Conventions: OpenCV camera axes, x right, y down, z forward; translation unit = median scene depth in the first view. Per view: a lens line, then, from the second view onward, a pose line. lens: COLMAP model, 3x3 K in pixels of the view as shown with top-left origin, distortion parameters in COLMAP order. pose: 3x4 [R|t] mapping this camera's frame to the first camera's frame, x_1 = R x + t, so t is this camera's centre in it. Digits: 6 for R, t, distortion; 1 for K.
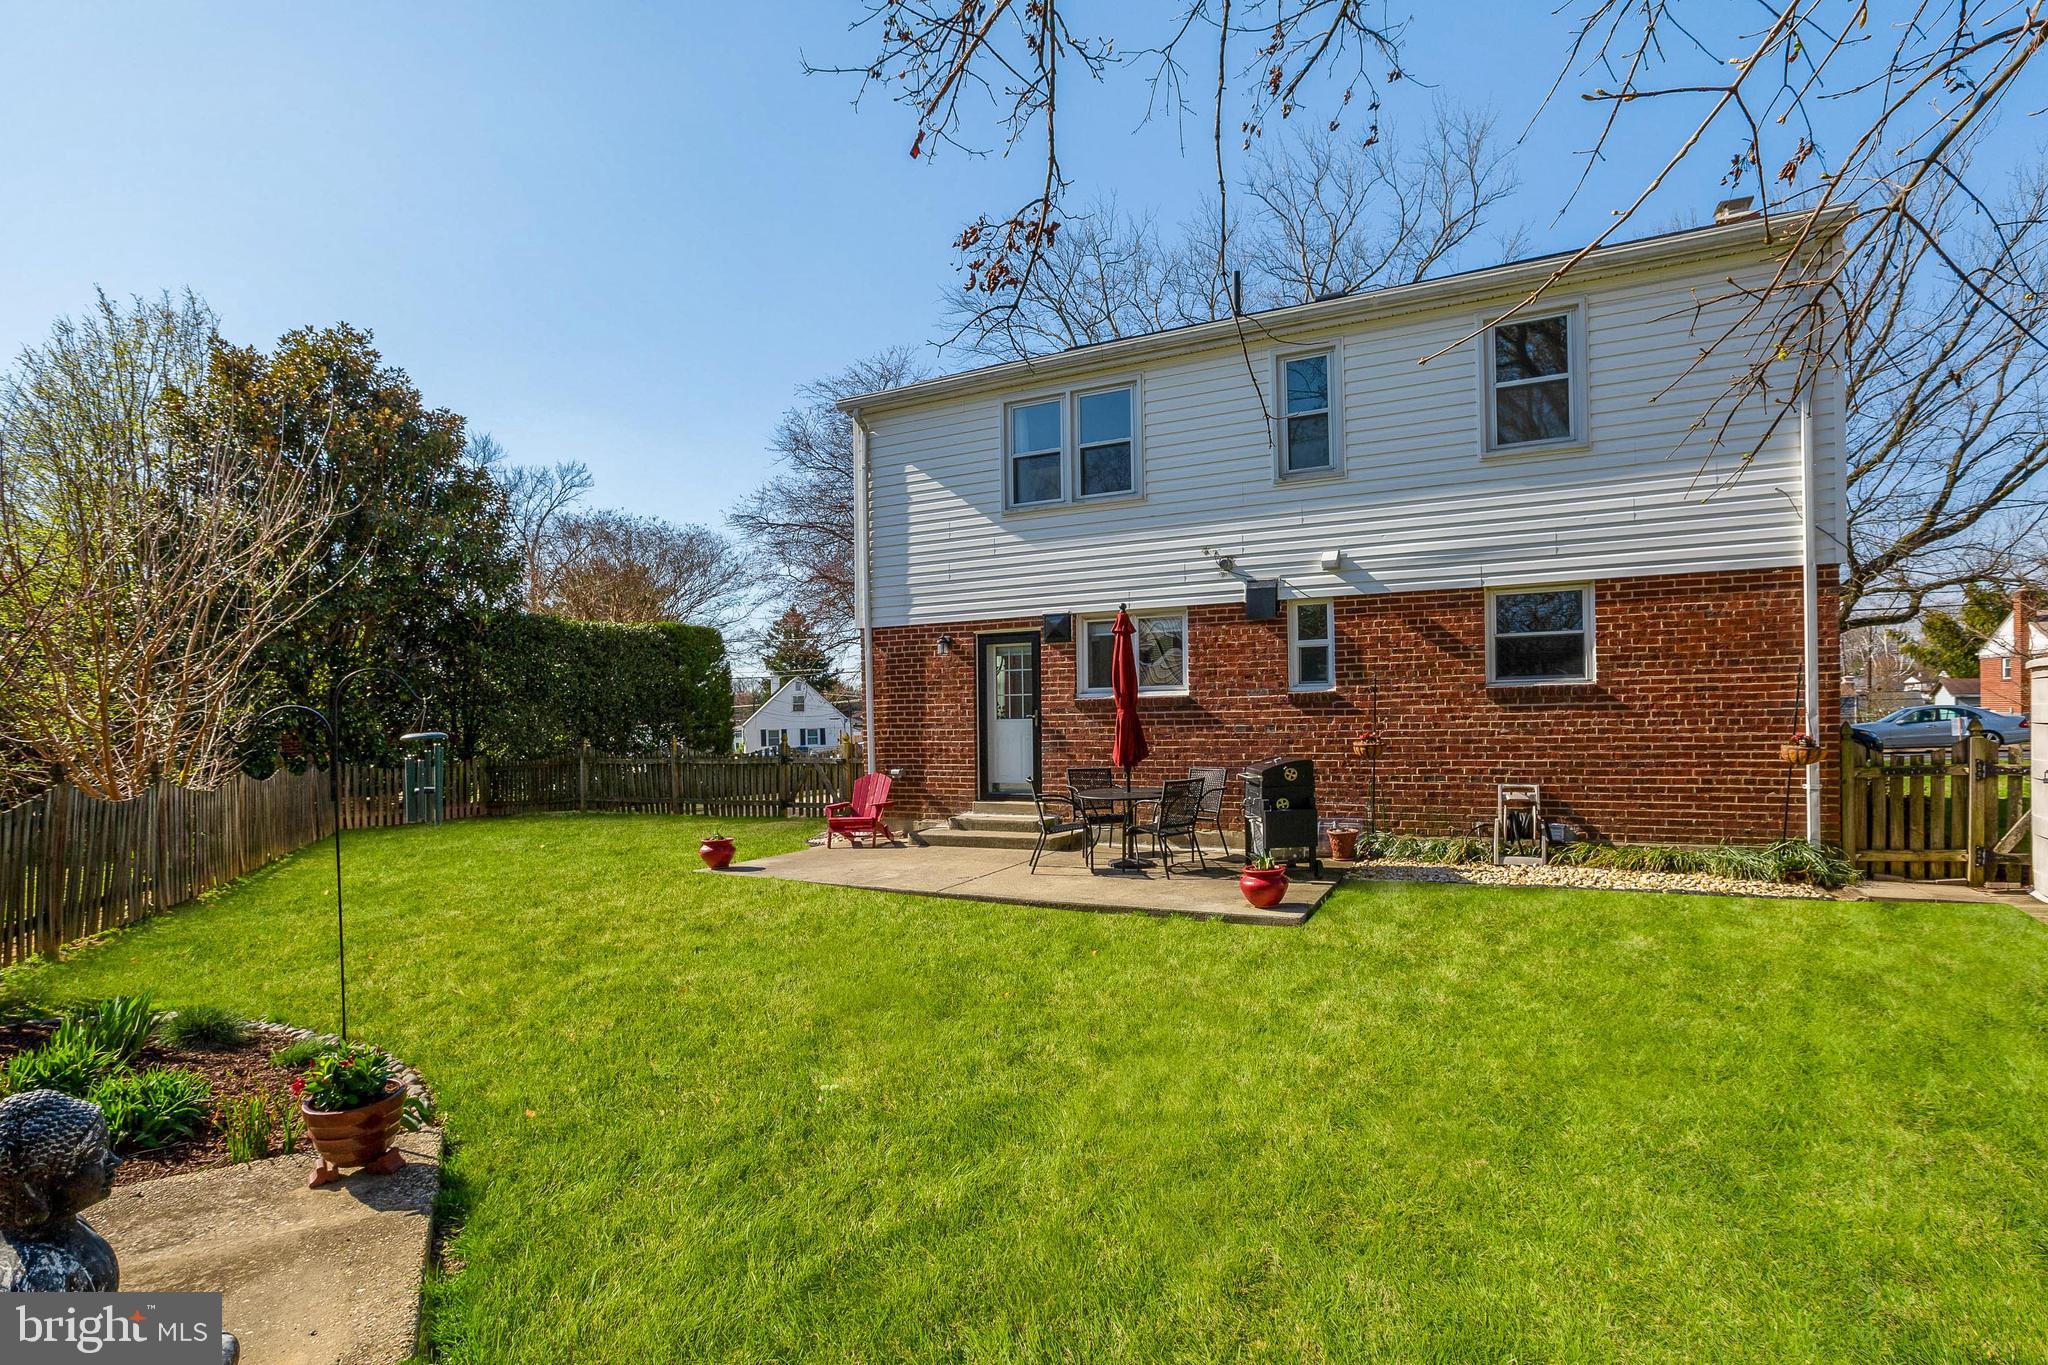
lens RADIAL K [[930.7, 0, 971.4], [0, 930.7, 746.0], [0, 0, 1]] dist [0.002989, -0.003158]
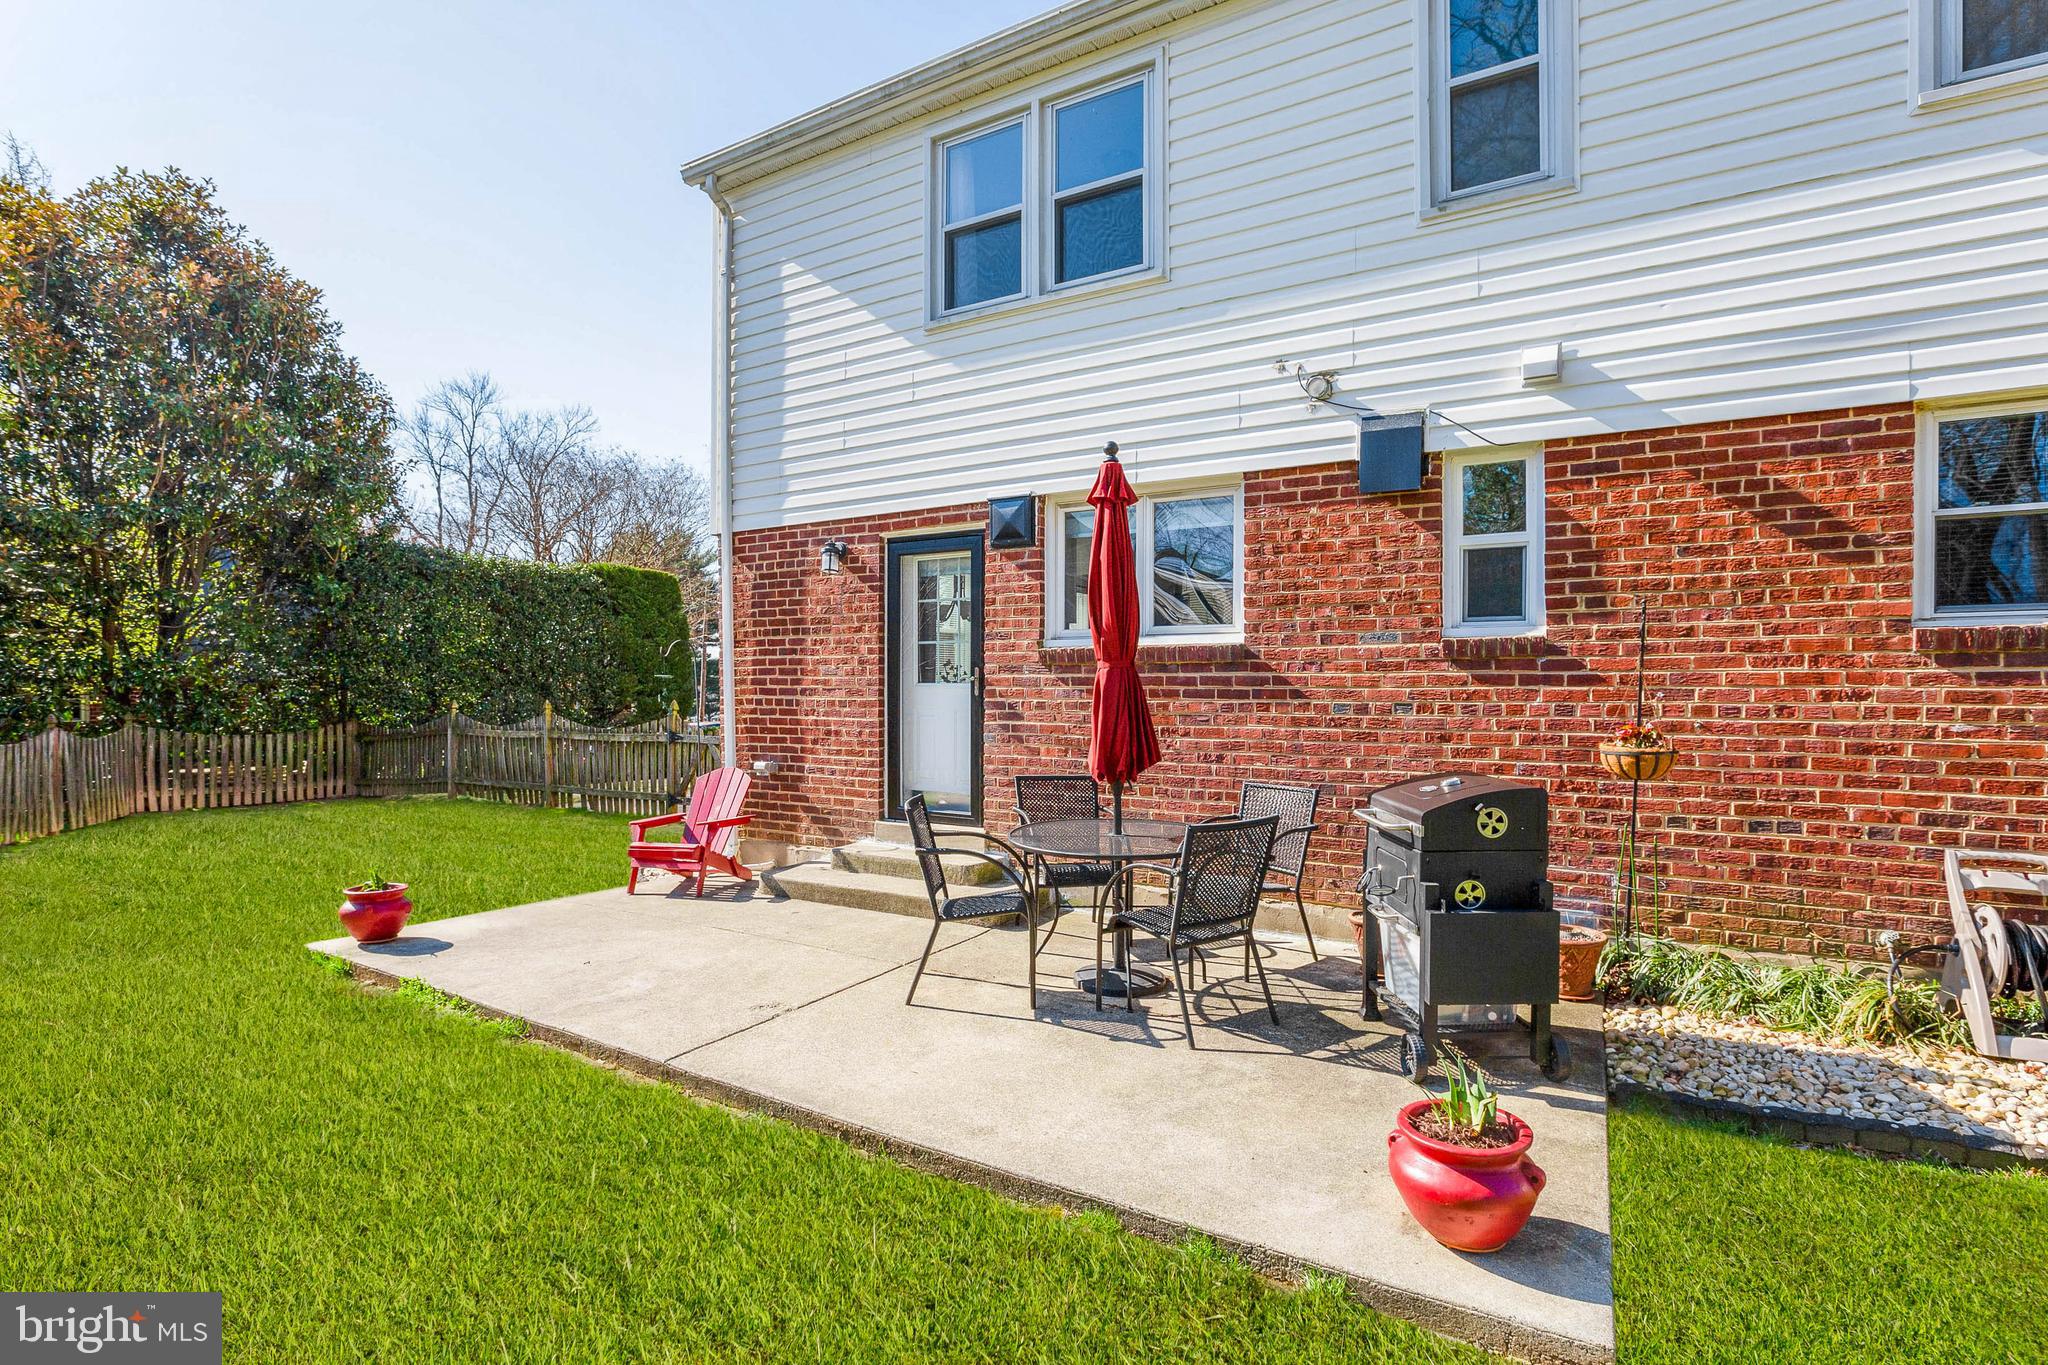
lens RADIAL K [[930.7, 0, 1024.4], [0, 930.7, 686.3], [0, 0, 1]] dist [0.002989, -0.003158]
pose [[0.999702, 0.023967, 0.004723, 0.111396], [-0.023776, 0.999027, -0.037139, -0.007770], [-0.005608, 0.037015, 0.999299, 0.490711]]
